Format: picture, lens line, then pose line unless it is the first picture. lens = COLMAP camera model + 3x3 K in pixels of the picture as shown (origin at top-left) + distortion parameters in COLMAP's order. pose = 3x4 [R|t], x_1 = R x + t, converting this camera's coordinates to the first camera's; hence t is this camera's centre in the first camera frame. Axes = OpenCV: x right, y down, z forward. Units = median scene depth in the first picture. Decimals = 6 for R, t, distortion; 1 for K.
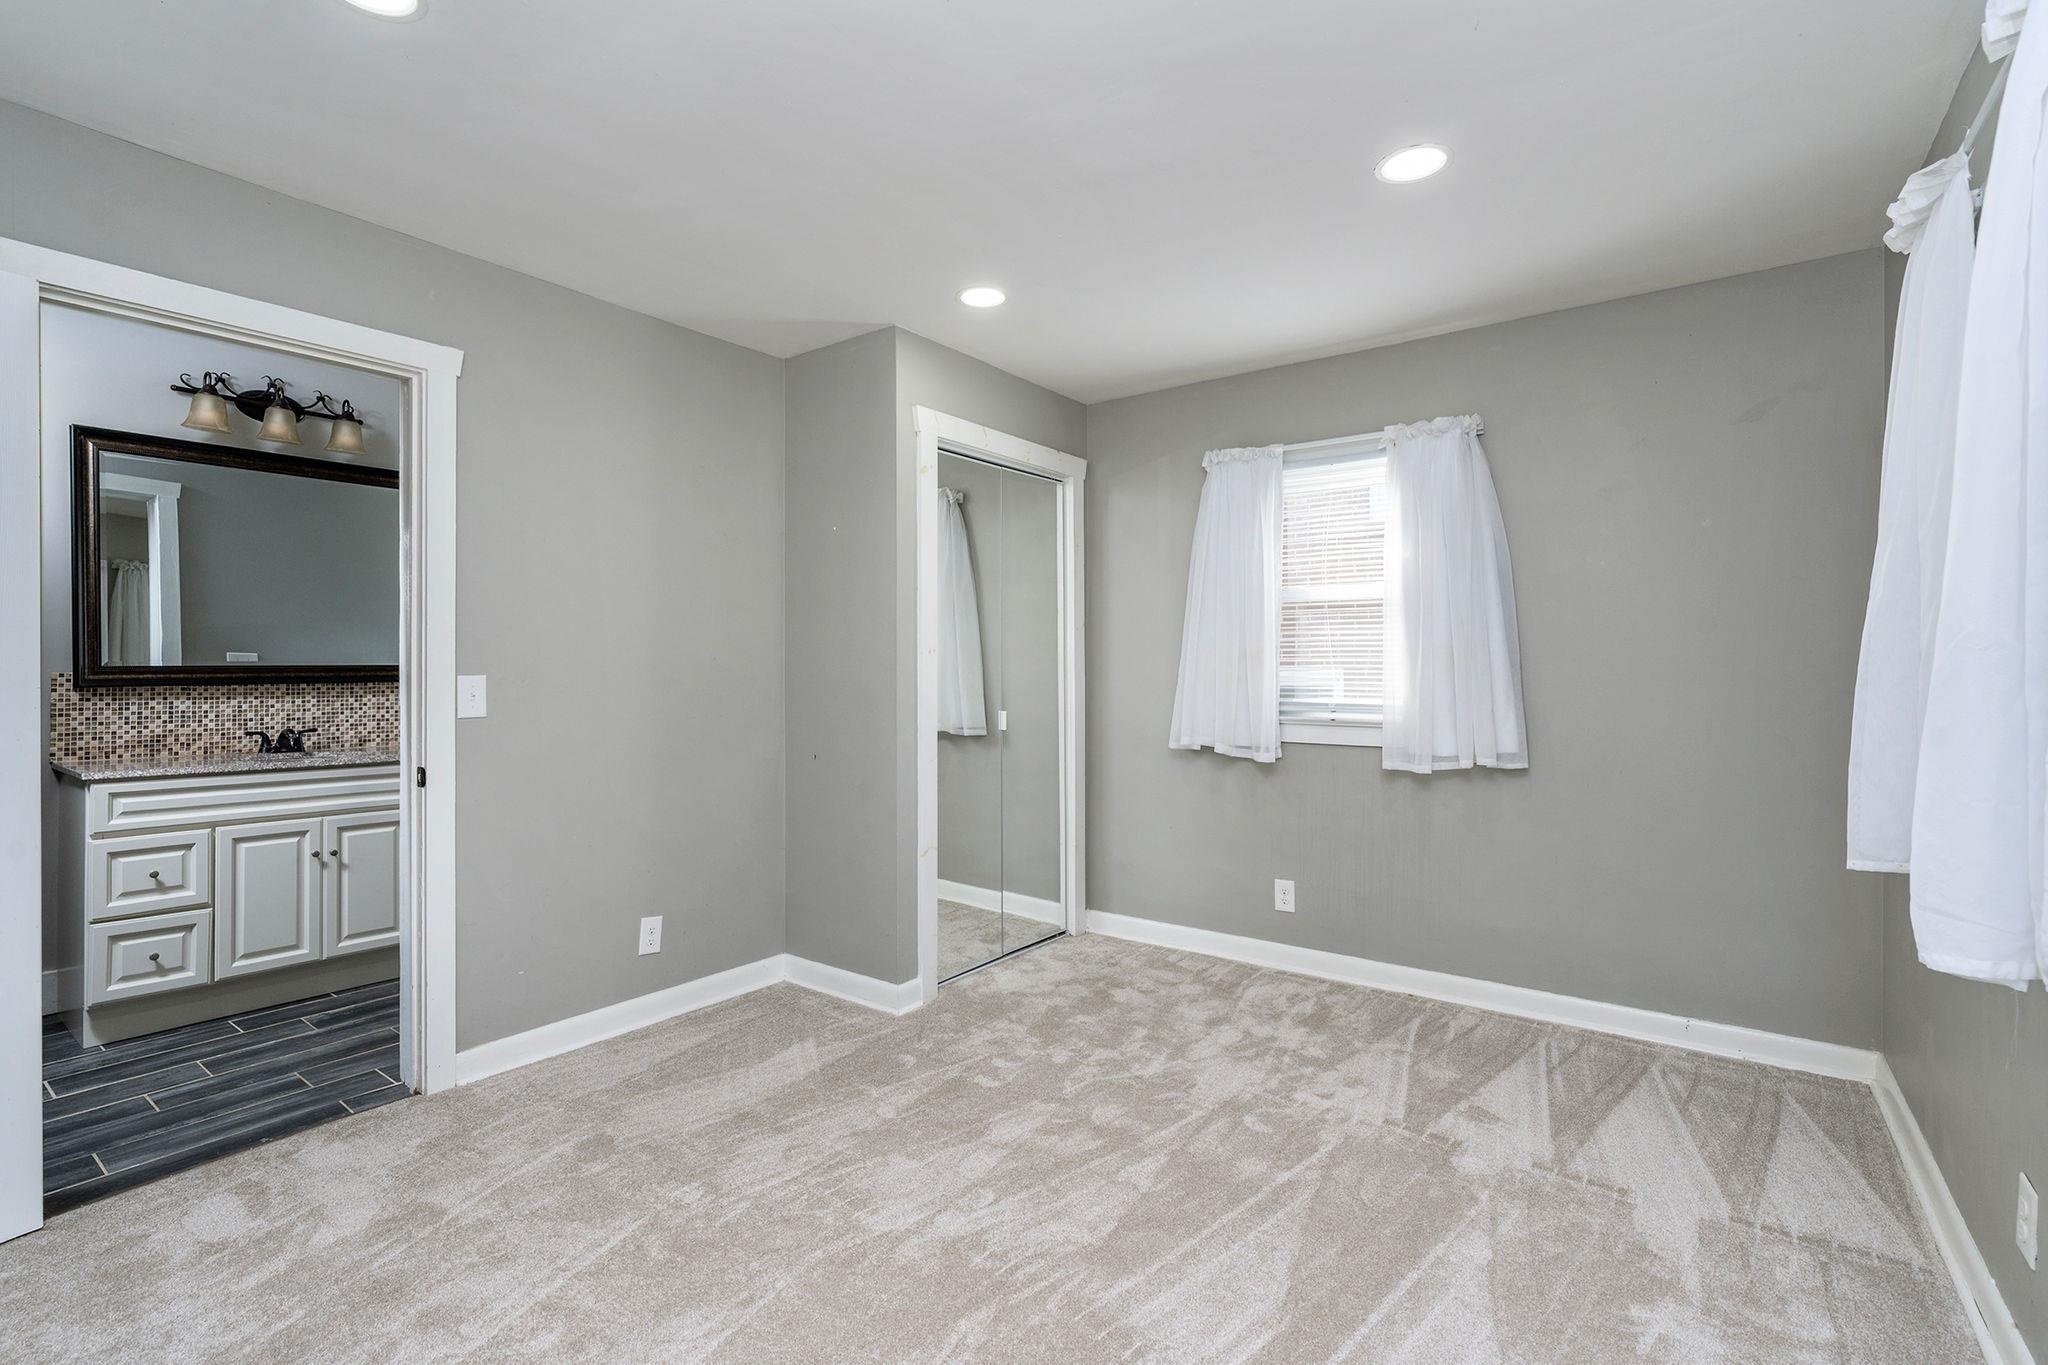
lens RADIAL K [[929.2, 0, 1012.6], [0, 929.2, 683.3], [0, 0, 1]] dist [-0.006004, 0.002583]
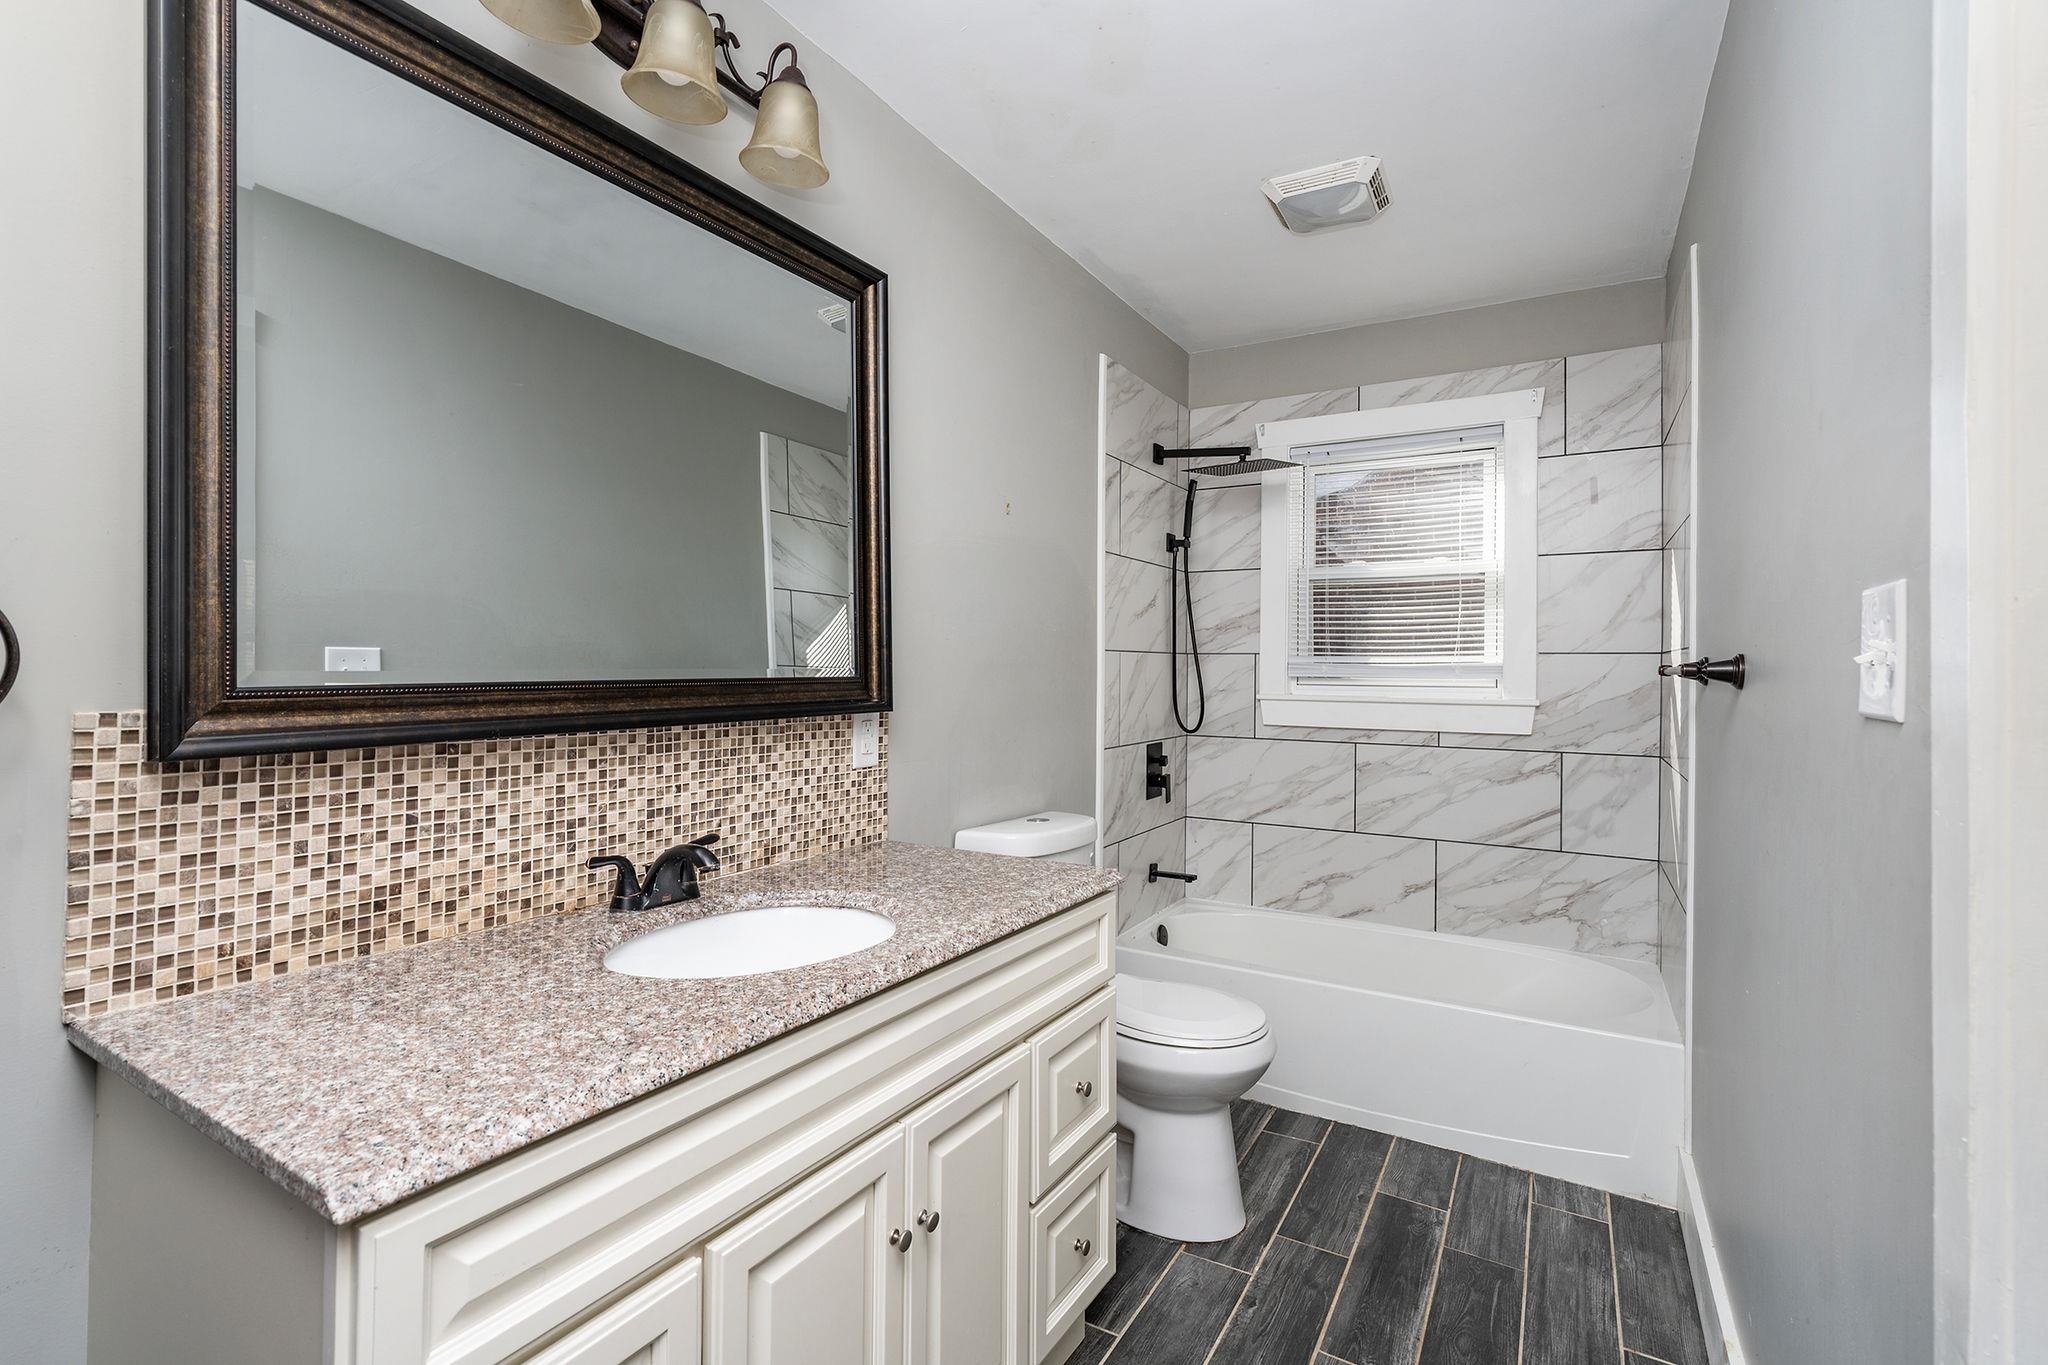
lens RADIAL K [[929.2, 0, 1042.6], [0, 929.2, 676.1], [0, 0, 1]] dist [-0.006004, 0.002583]
pose [[0.994341, -0.003520, 0.106173, -0.625087], [0.004996, 0.999895, -0.013637, -0.013979], [-0.106114, 0.014090, 0.994254, 0.553788]]
